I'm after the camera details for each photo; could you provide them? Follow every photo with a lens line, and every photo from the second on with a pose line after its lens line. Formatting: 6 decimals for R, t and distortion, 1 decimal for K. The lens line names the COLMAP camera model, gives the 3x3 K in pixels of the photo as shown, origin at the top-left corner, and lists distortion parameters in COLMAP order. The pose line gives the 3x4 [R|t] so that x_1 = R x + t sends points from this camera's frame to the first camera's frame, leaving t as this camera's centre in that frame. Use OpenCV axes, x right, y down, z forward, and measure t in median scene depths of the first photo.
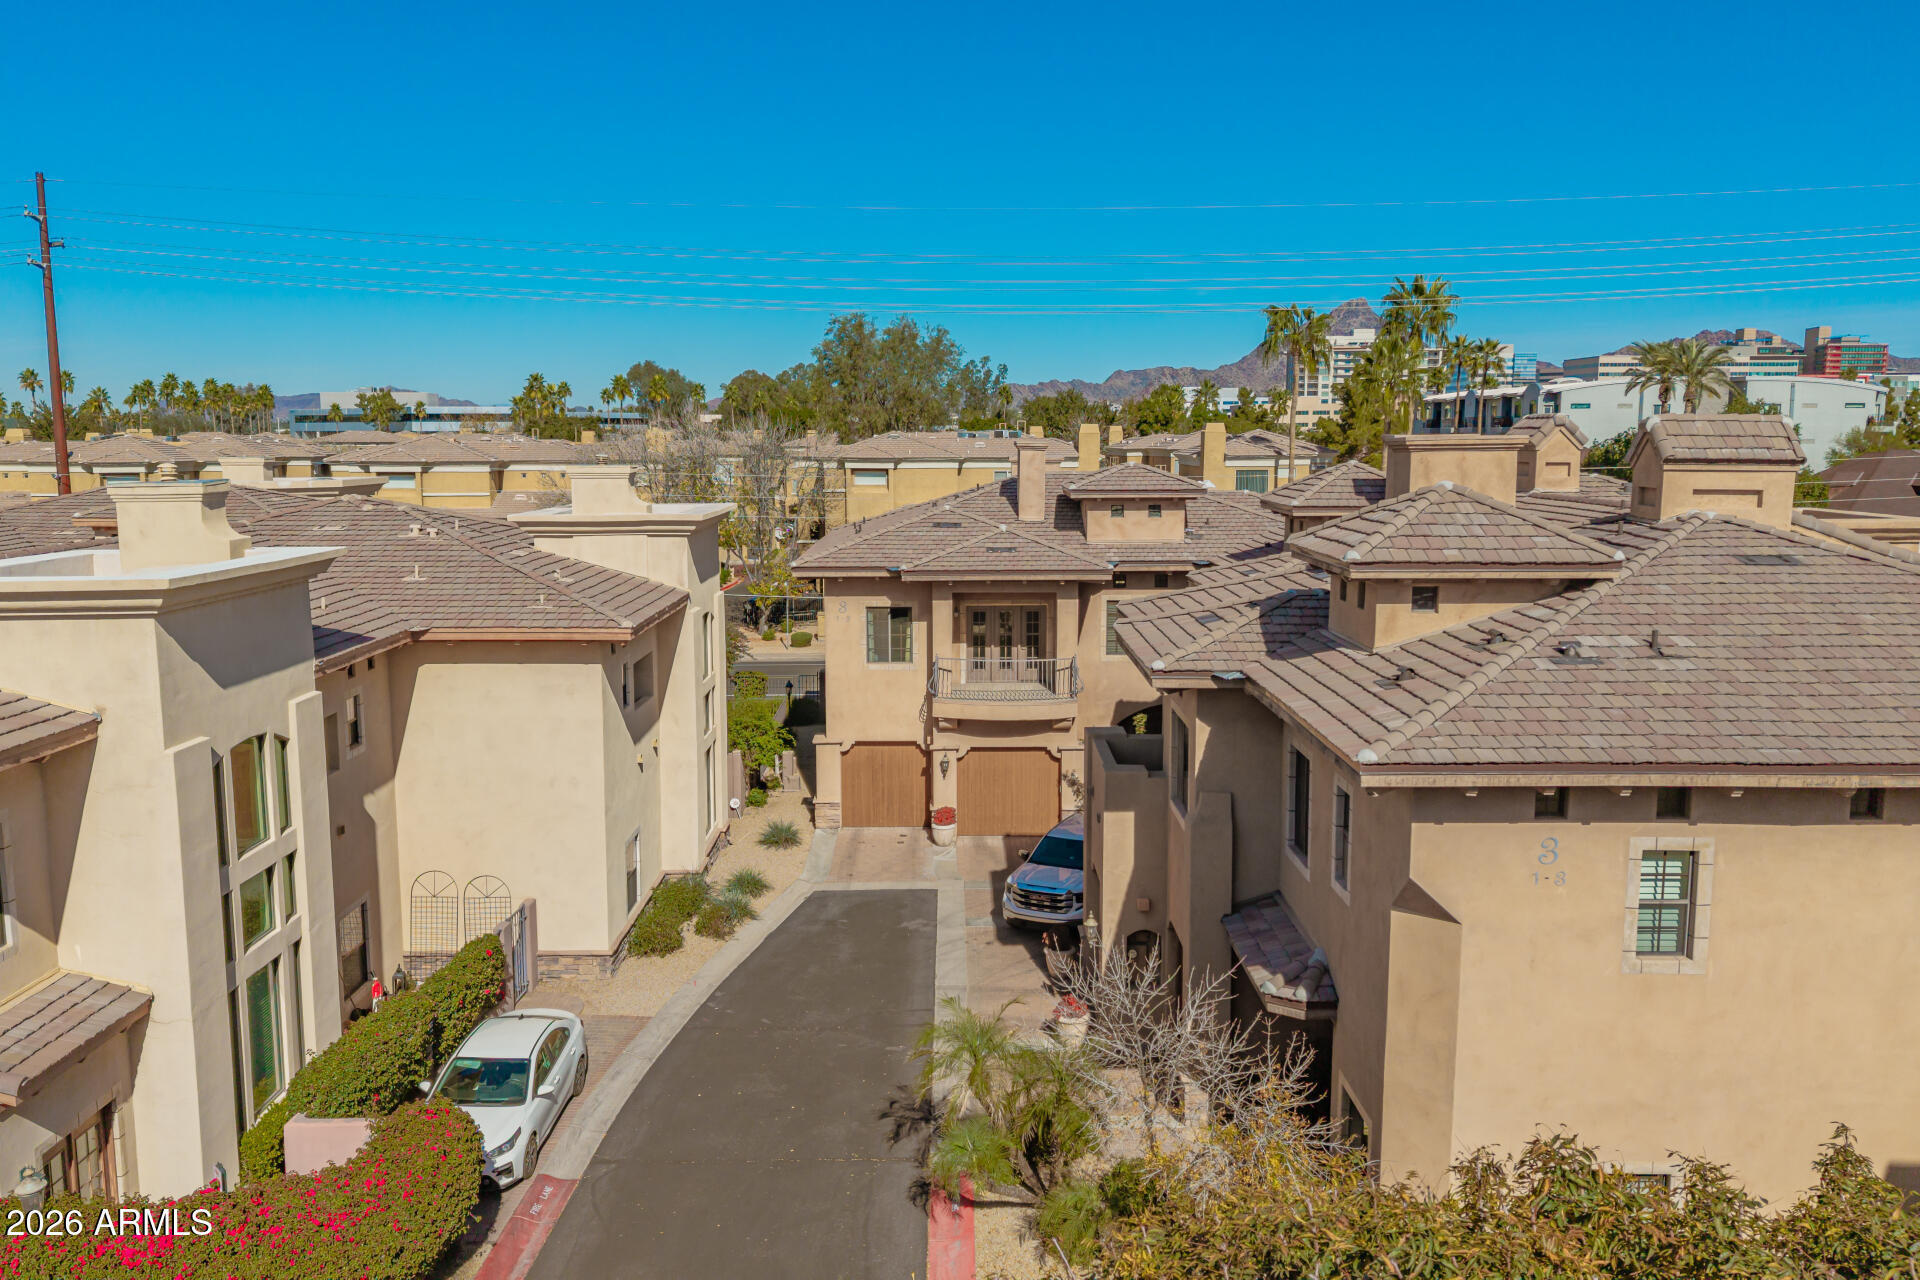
lens RADIAL K [[1495.6, 0, 950.9], [0, 1495.6, 644.9], [0, 0, 1]] dist [0.043328, -0.062995]
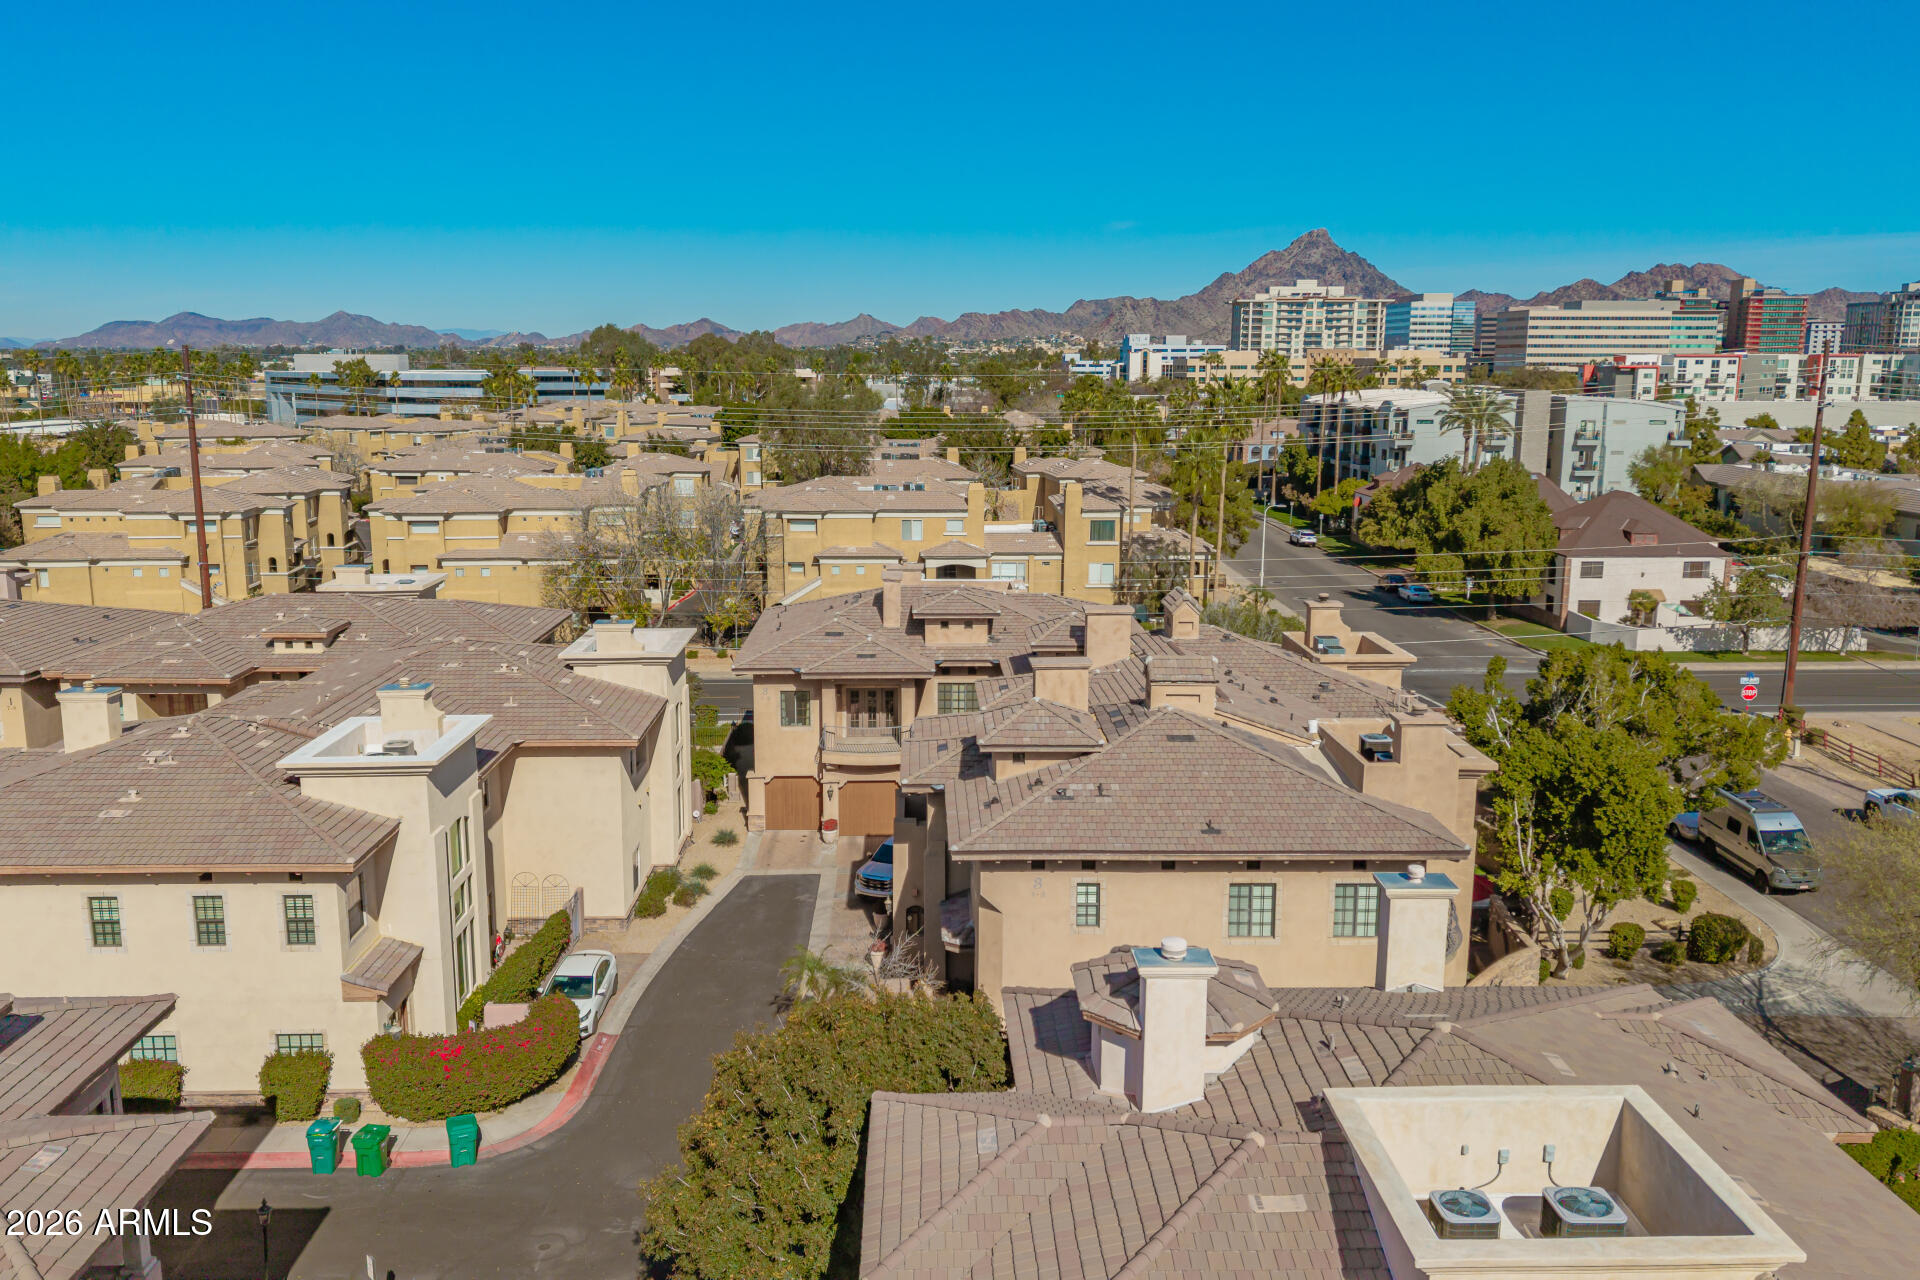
lens RADIAL K [[1495.6, 0, 957.6], [0, 1495.6, 632.6], [0, 0, 1]] dist [0.043328, -0.062995]
pose [[0.999563, -0.000817, 0.029533, 0.090178], [-0.000323, 0.999255, 0.038598, -0.160641], [-0.029542, -0.038591, 0.998818, -0.618167]]
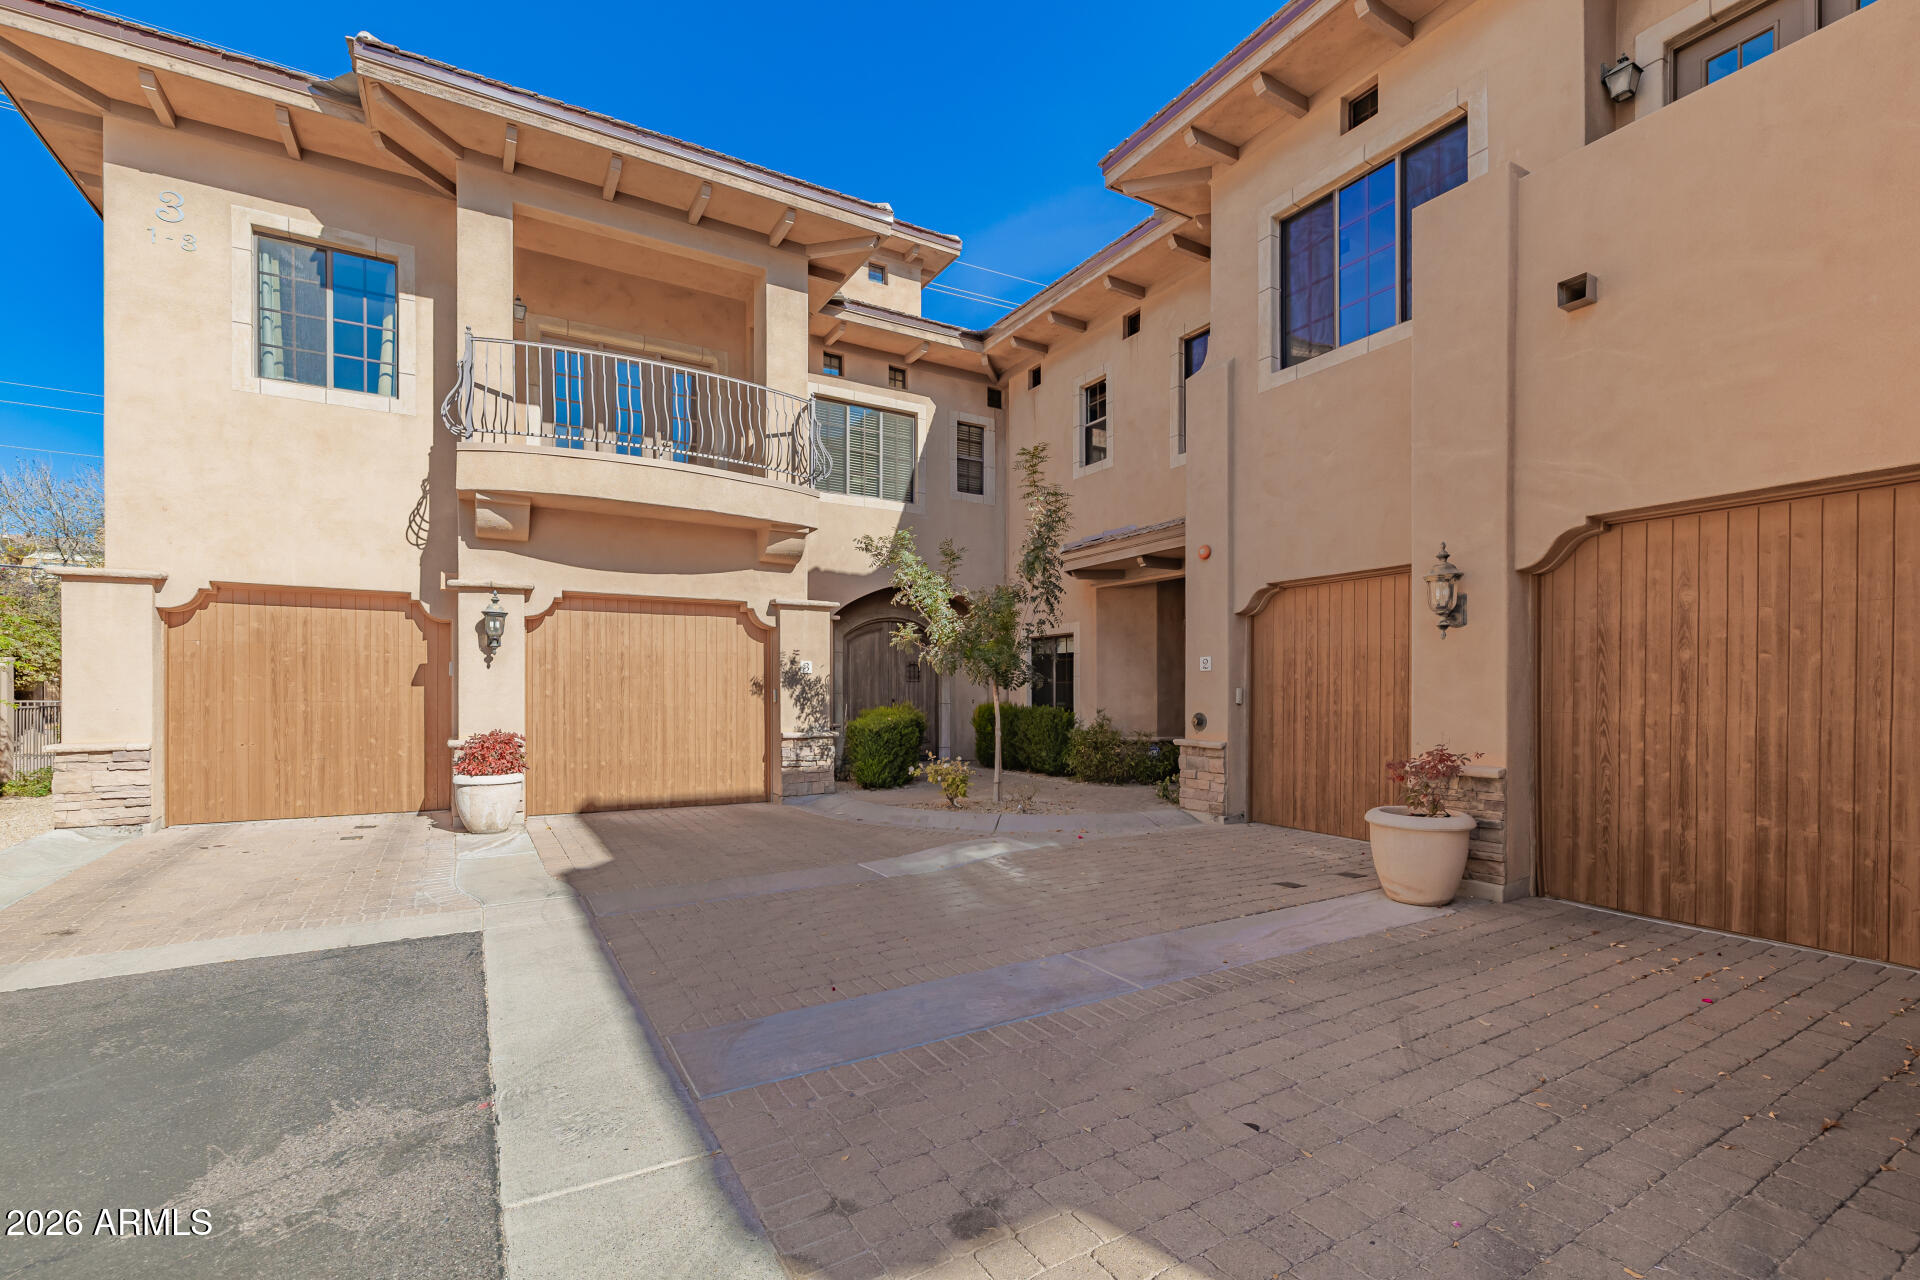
lens RADIAL K [[809.6, 0, 944.7], [0, 809.6, 699.1], [0, 0, 1]] dist [0.002059, 0.000410]
pose [[0.860313, 0.002633, 0.509760, -0.010963], [0.066991, 0.990730, -0.118176, 0.142617], [-0.505346, 0.135817, 0.852161, 0.820012]]
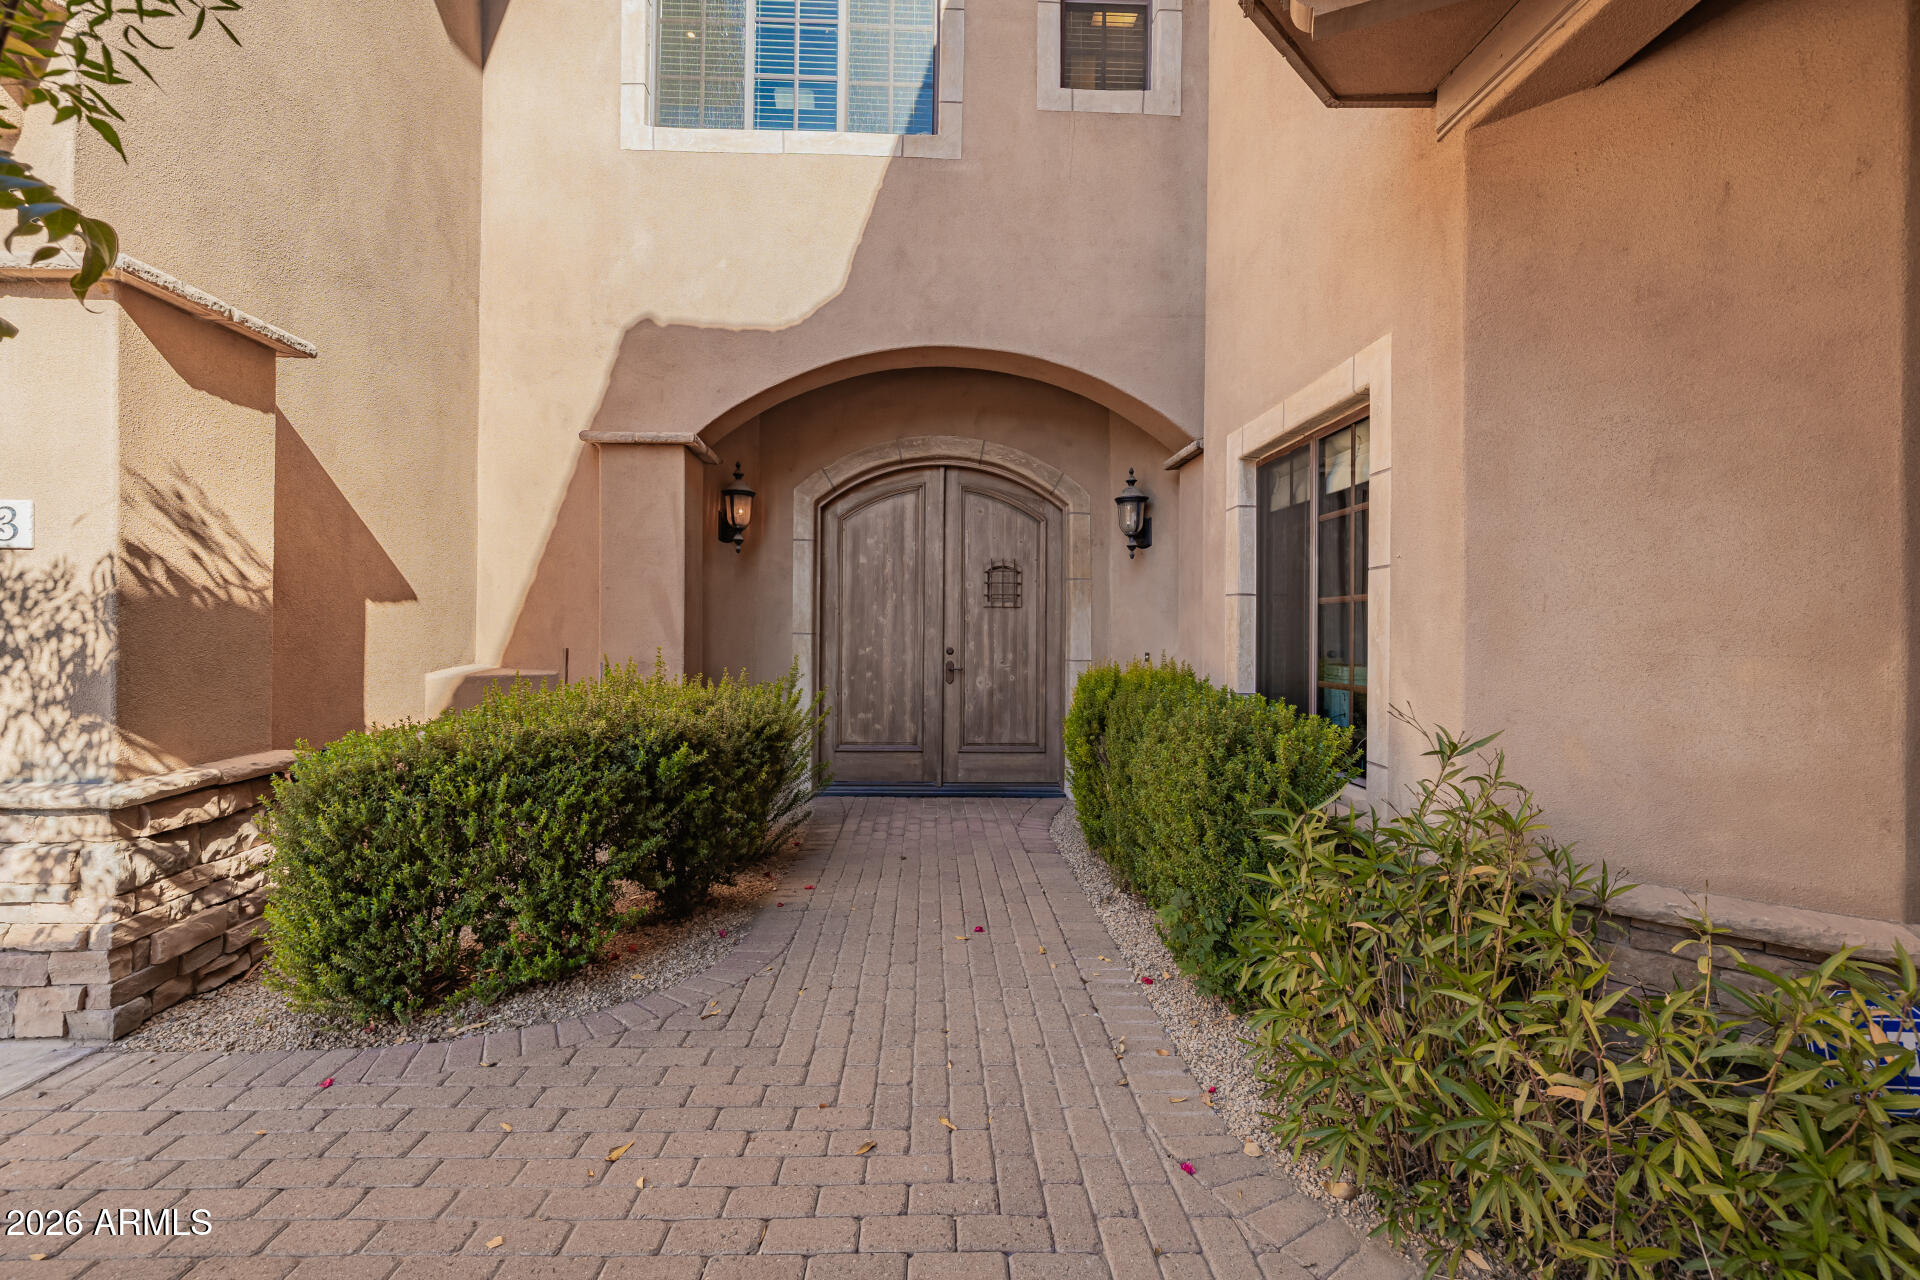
lens RADIAL K [[809.6, 0, 947.1], [0, 809.6, 630.6], [0, 0, 1]] dist [0.002059, 0.000410]
pose [[0.998819, 0.016175, 0.045818, 0.167837], [-0.009376, 0.989401, -0.144904, 0.114052], [-0.047676, 0.144303, 0.988384, 1.008530]]
